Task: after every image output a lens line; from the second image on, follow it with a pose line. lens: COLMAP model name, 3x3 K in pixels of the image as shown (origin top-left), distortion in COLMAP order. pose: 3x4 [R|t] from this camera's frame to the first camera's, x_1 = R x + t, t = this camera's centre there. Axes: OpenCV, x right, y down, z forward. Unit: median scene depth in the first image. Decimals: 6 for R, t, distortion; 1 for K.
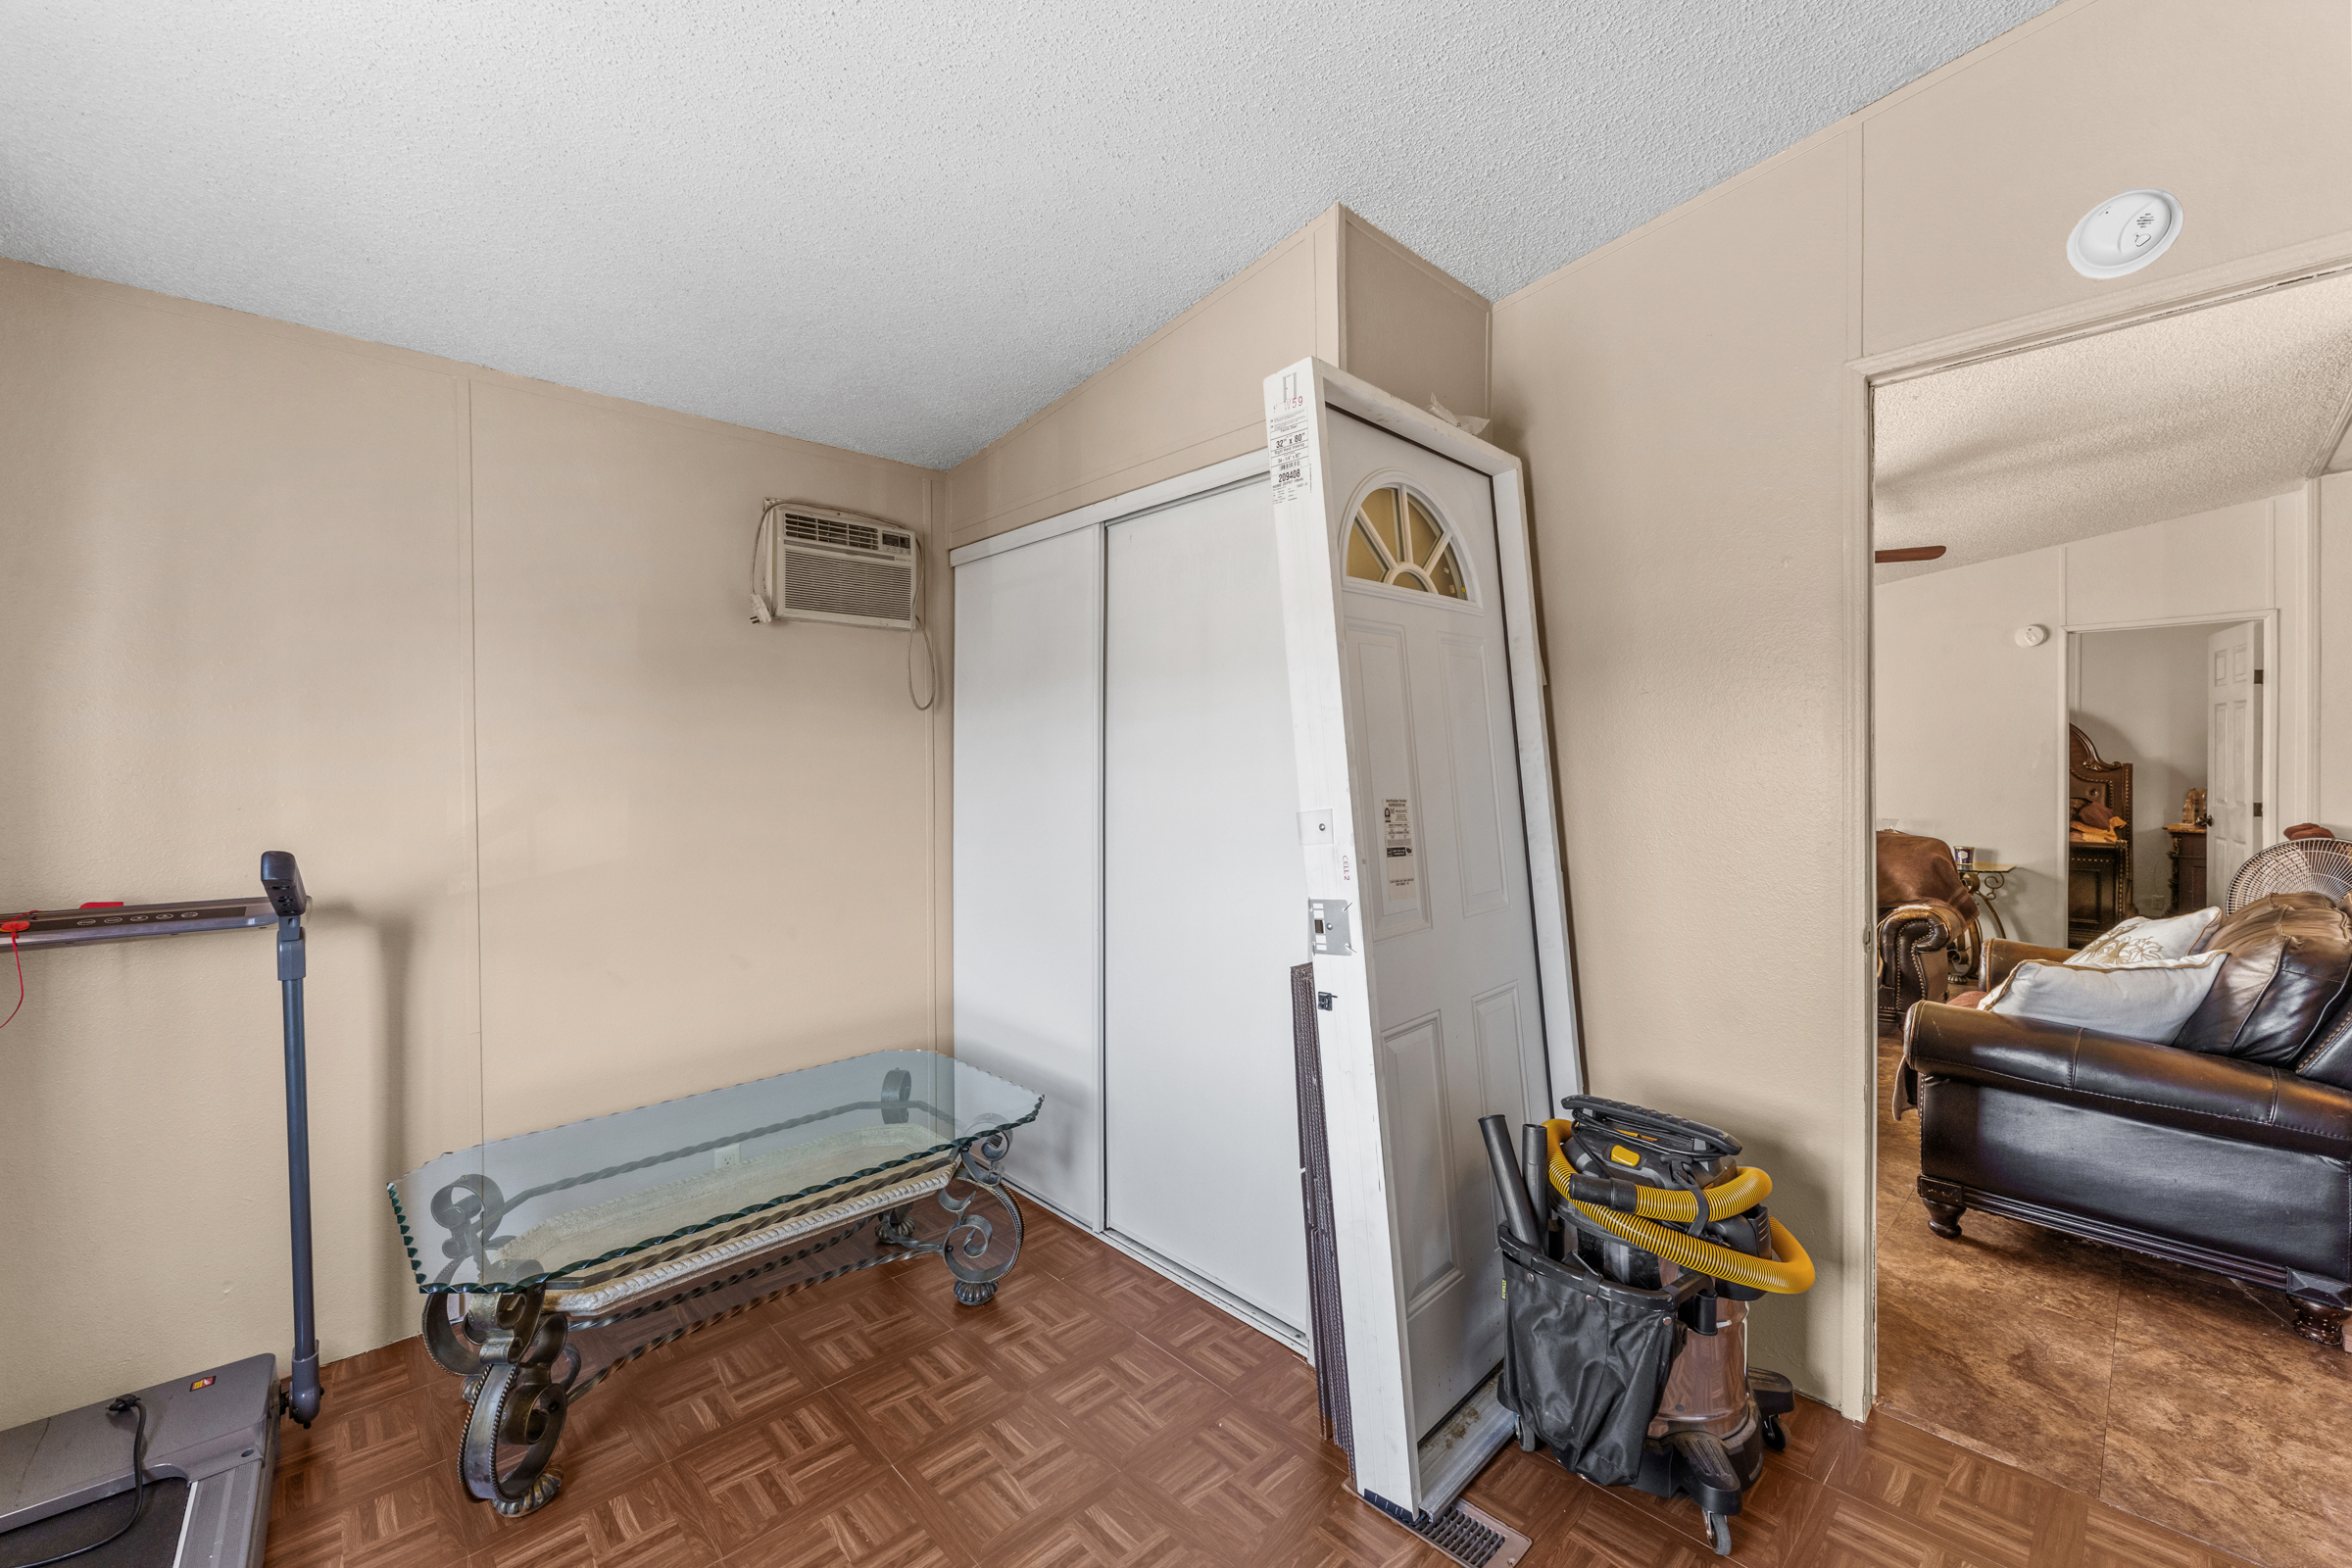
lens RADIAL K [[952.4, 0, 1162.9], [0, 952.4, 768.8], [0, 0, 1]] dist [-0.000701, 0.000067]
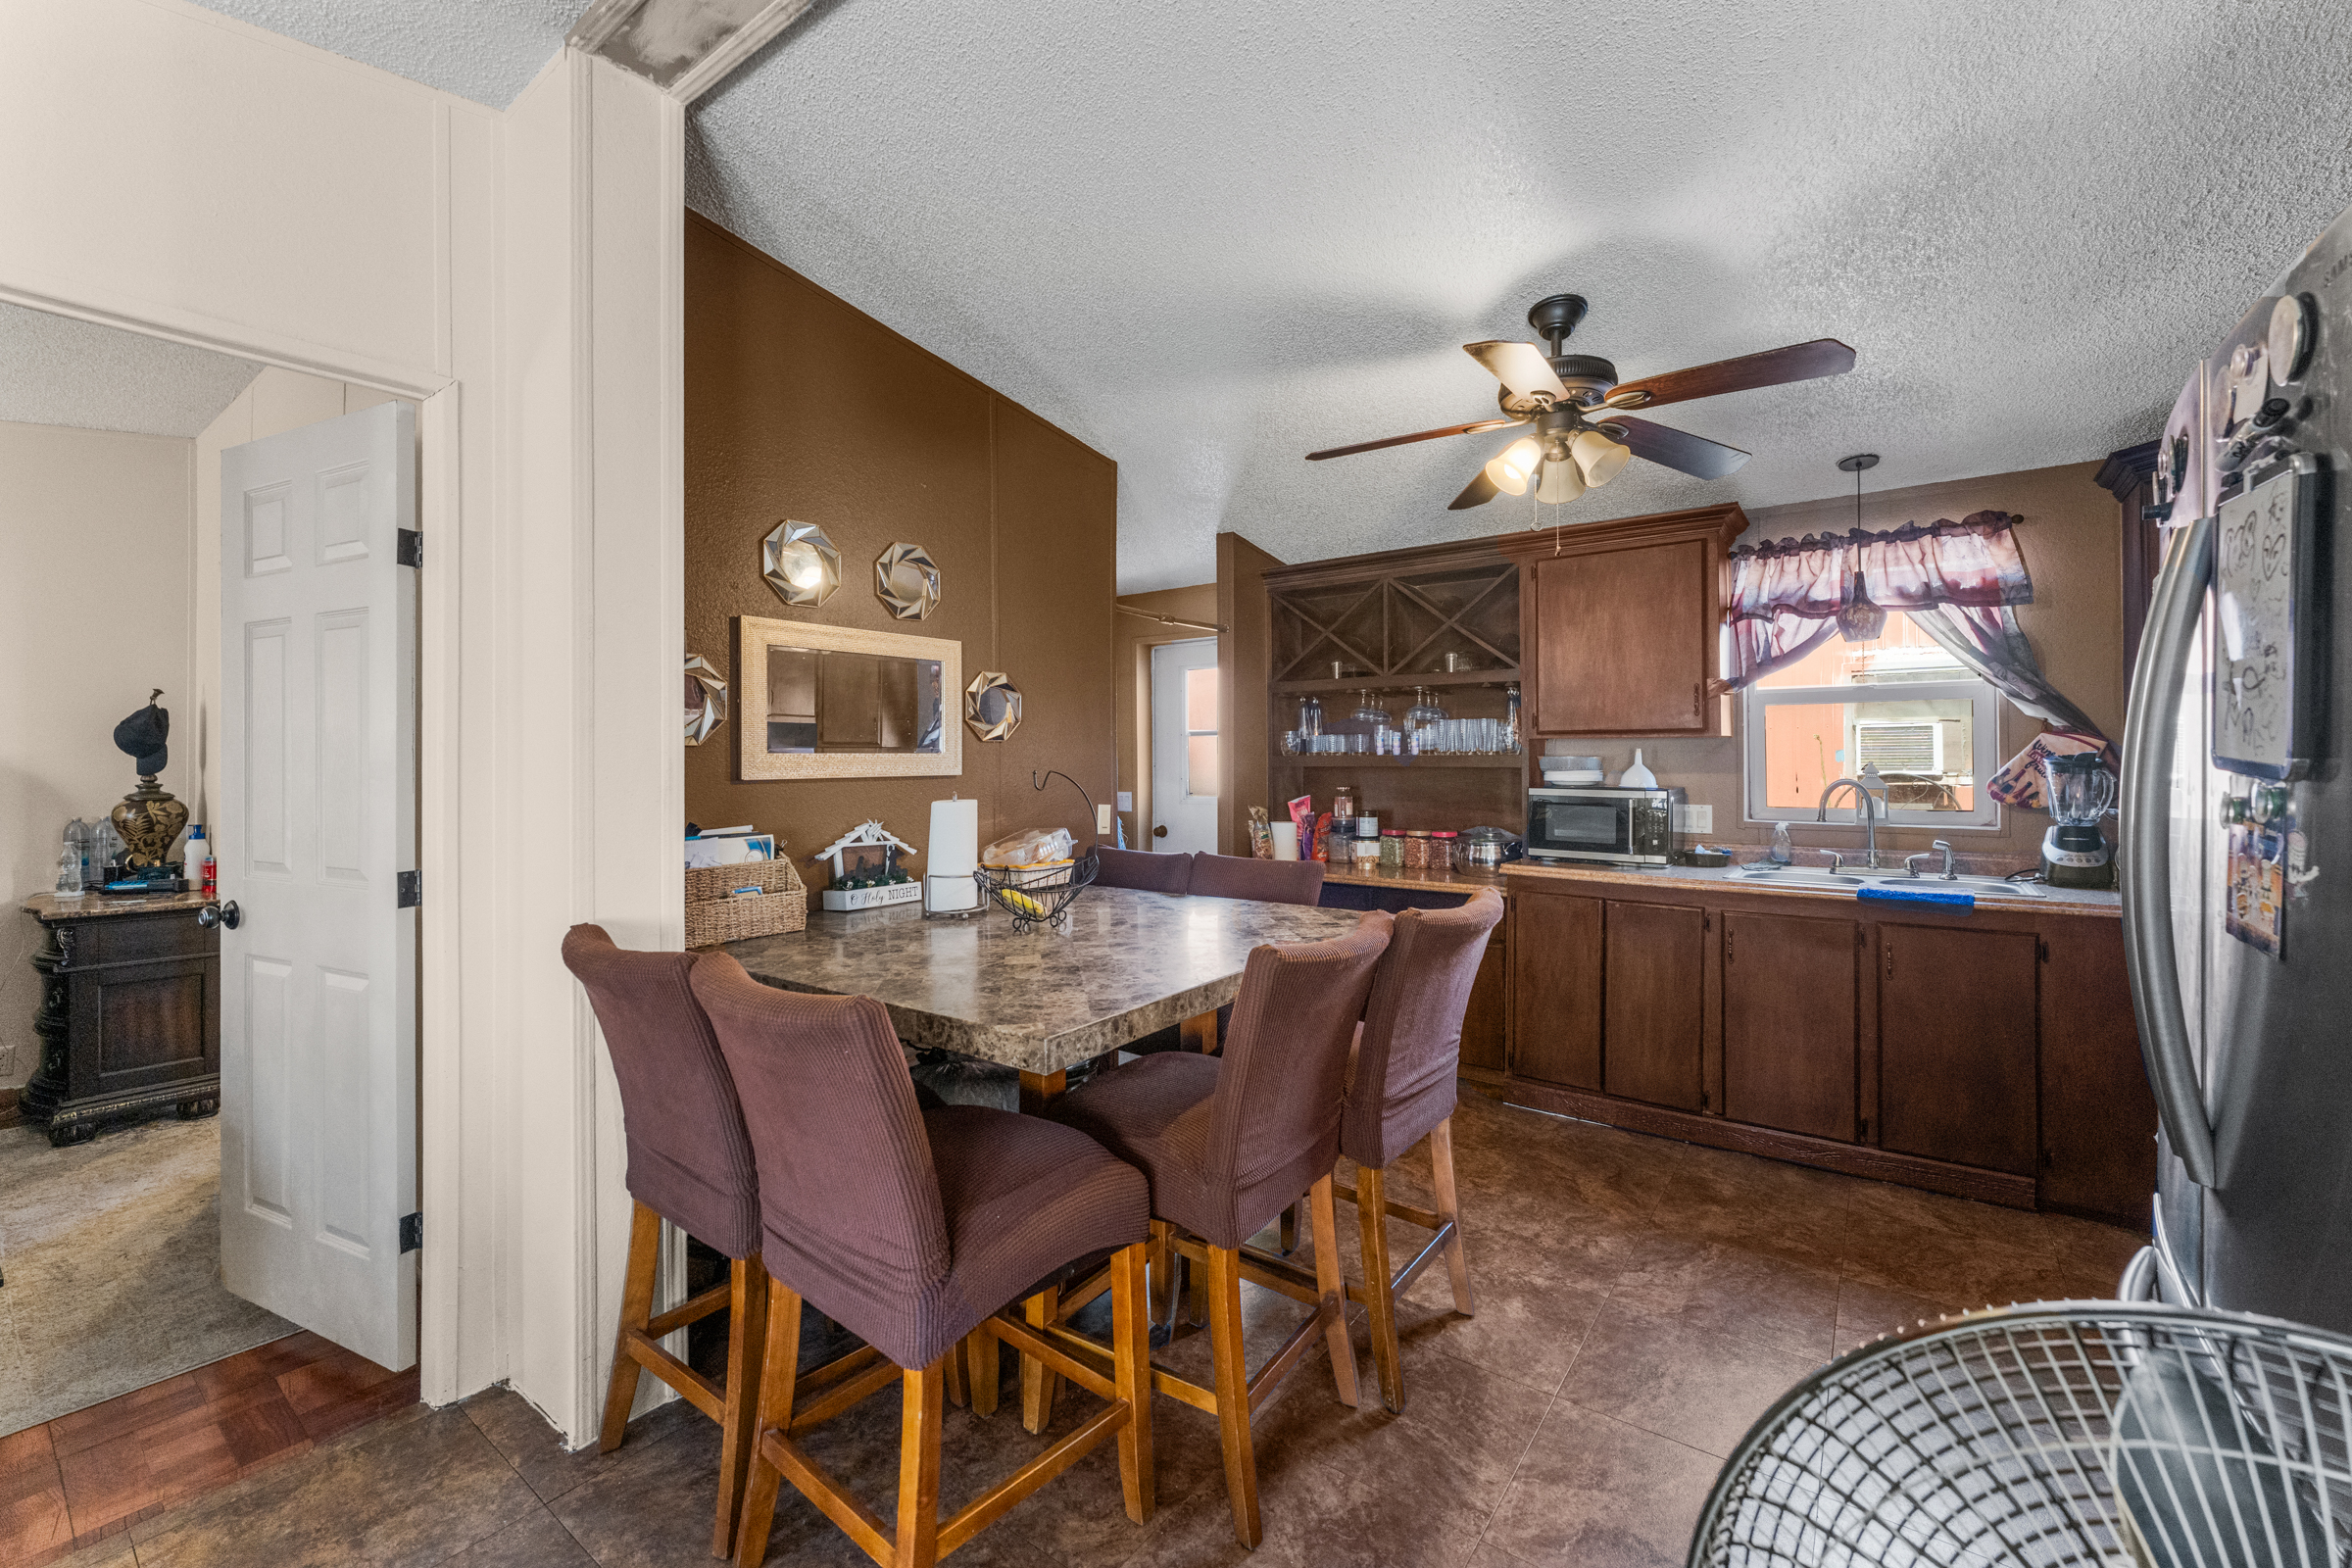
lens RADIAL K [[952.4, 0, 1173.7], [0, 952.4, 760.6], [0, 0, 1]] dist [-0.000701, 0.000067]
pose [[-0.175453, 0.002285, 0.984485, 0.648550], [0.010195, 0.999948, -0.000504, -0.005577], [-0.984435, 0.009948, -0.175467, 0.690300]]
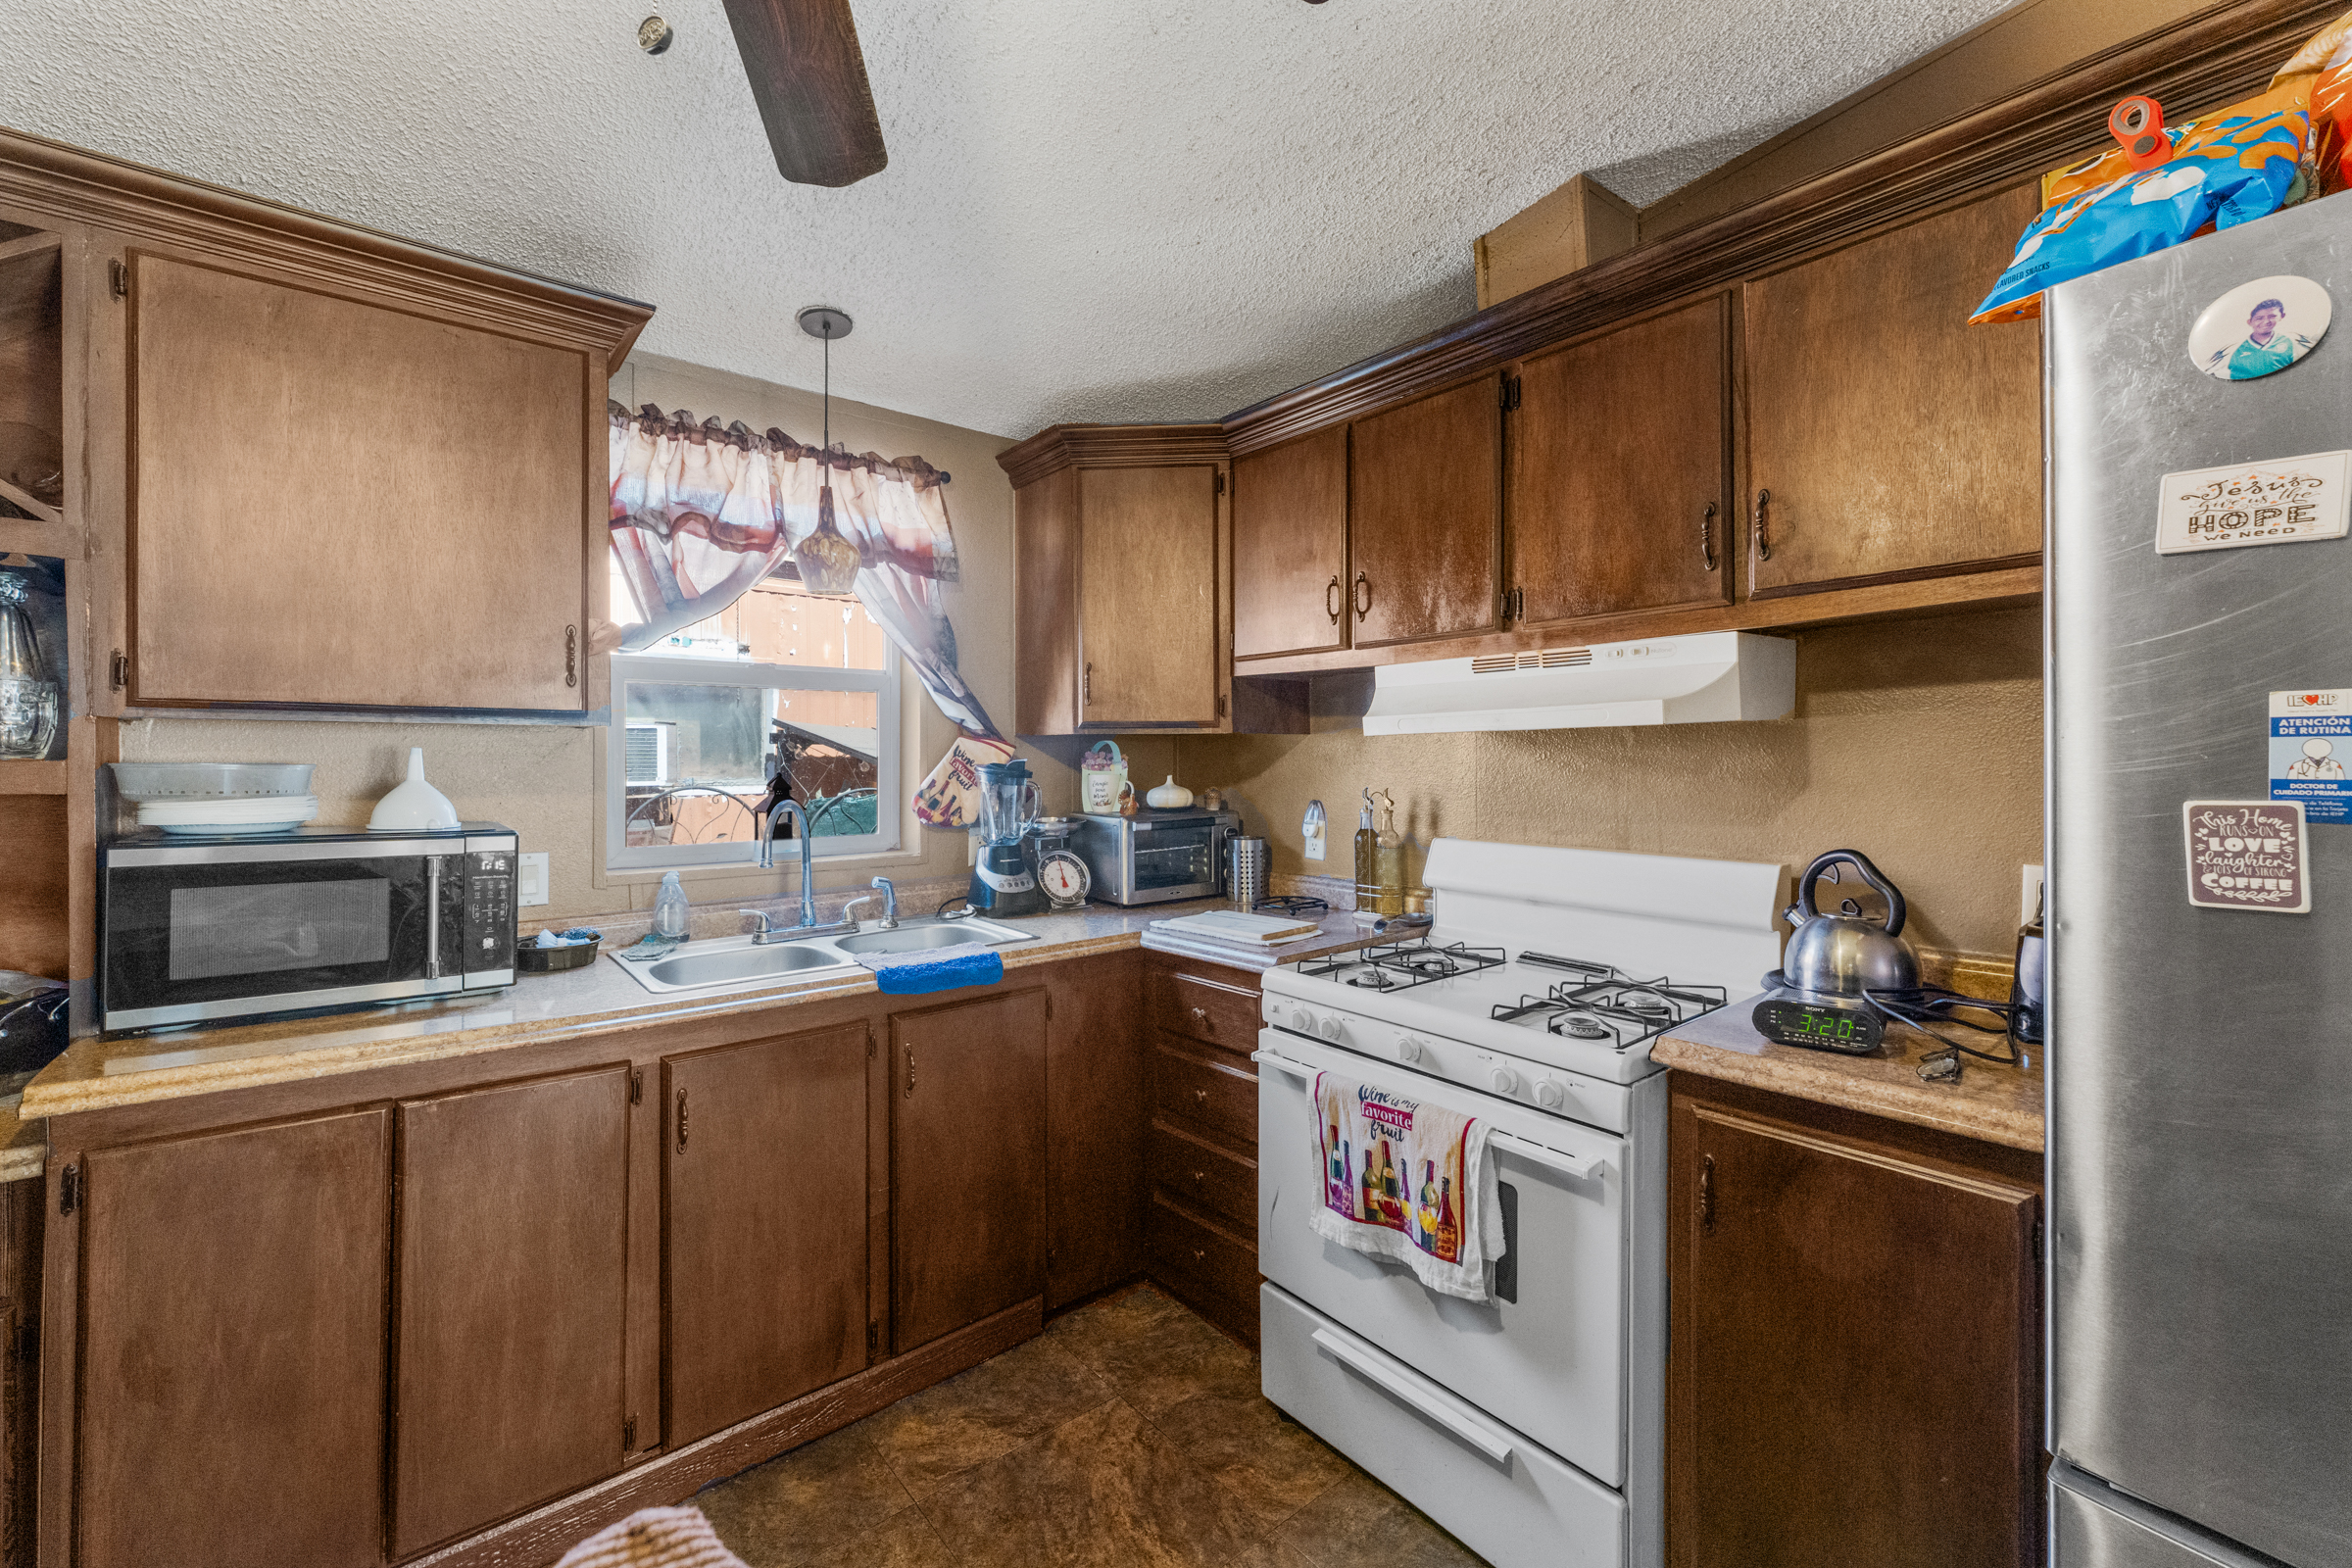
lens RADIAL K [[952.4, 0, 1175.1], [0, 952.4, 760.9], [0, 0, 1]] dist [-0.000701, 0.000067]
pose [[-0.998381, 0.005322, 0.056639, 0.983602], [0.005629, 0.999970, 0.005277, -0.007062], [-0.056609, 0.005588, -0.998381, 0.554083]]
